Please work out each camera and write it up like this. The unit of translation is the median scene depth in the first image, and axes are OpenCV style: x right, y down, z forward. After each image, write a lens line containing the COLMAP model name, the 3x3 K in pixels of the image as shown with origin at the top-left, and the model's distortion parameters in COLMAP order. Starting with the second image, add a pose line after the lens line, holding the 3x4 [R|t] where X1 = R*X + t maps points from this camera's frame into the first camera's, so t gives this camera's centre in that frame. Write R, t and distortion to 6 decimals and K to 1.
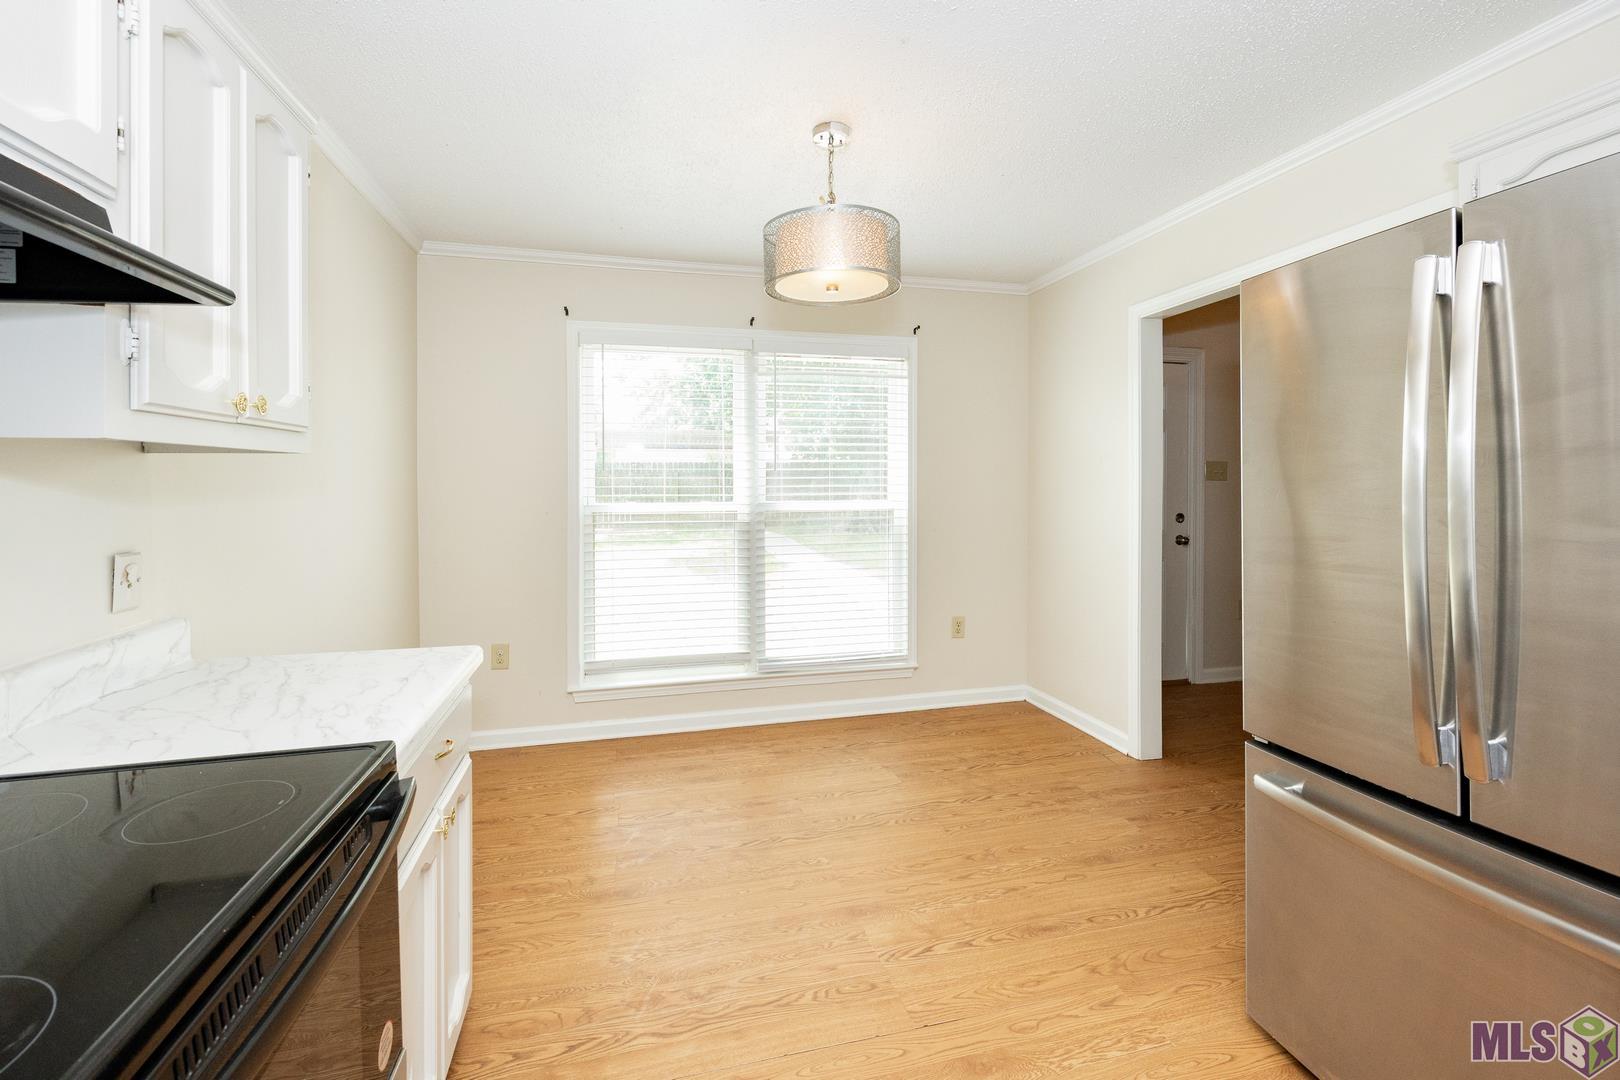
lens RADIAL K [[655.4, 0, 818.5], [0, 655.4, 480.4], [0, 0, 1]] dist [-0.003429, 0.000382]
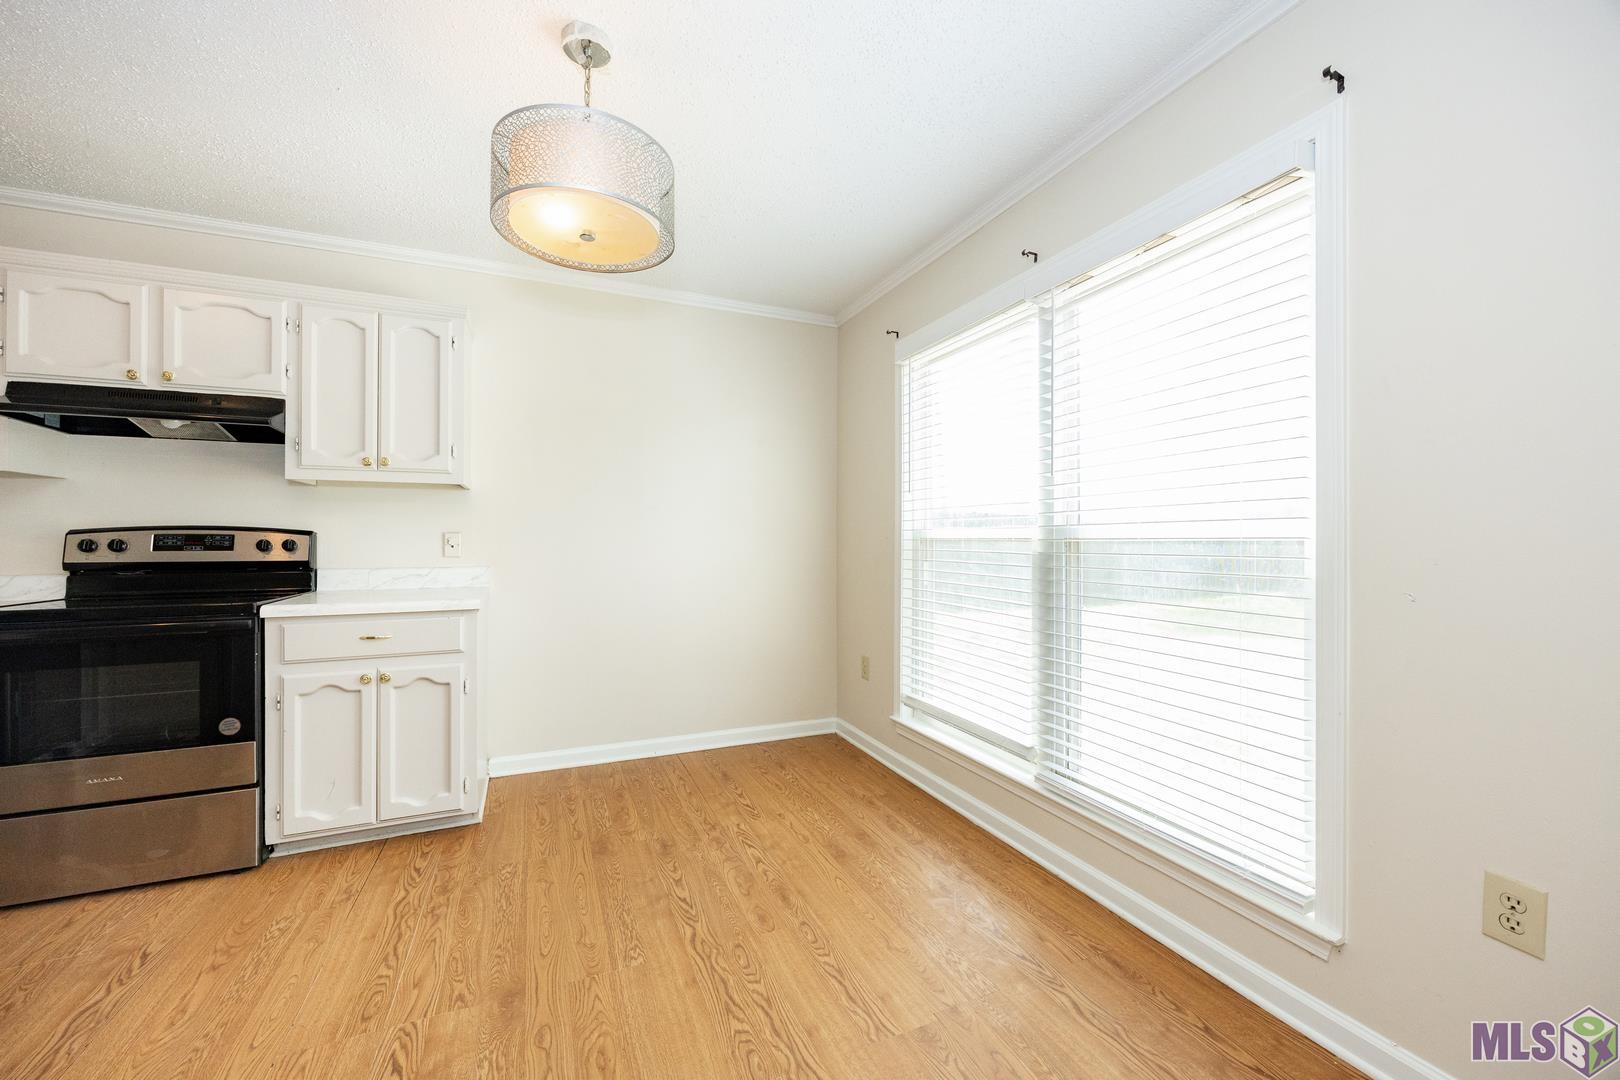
lens RADIAL K [[620.3, 0, 813.0], [0, 620.3, 544.9], [0, 0, 1]] dist [-0.002700, 0.000351]
pose [[0.180808, 0.009259, -0.983475, 0.544908], [0.001890, 0.999951, 0.009761, 0.056535], [0.983517, -0.003624, 0.180782, 0.766725]]
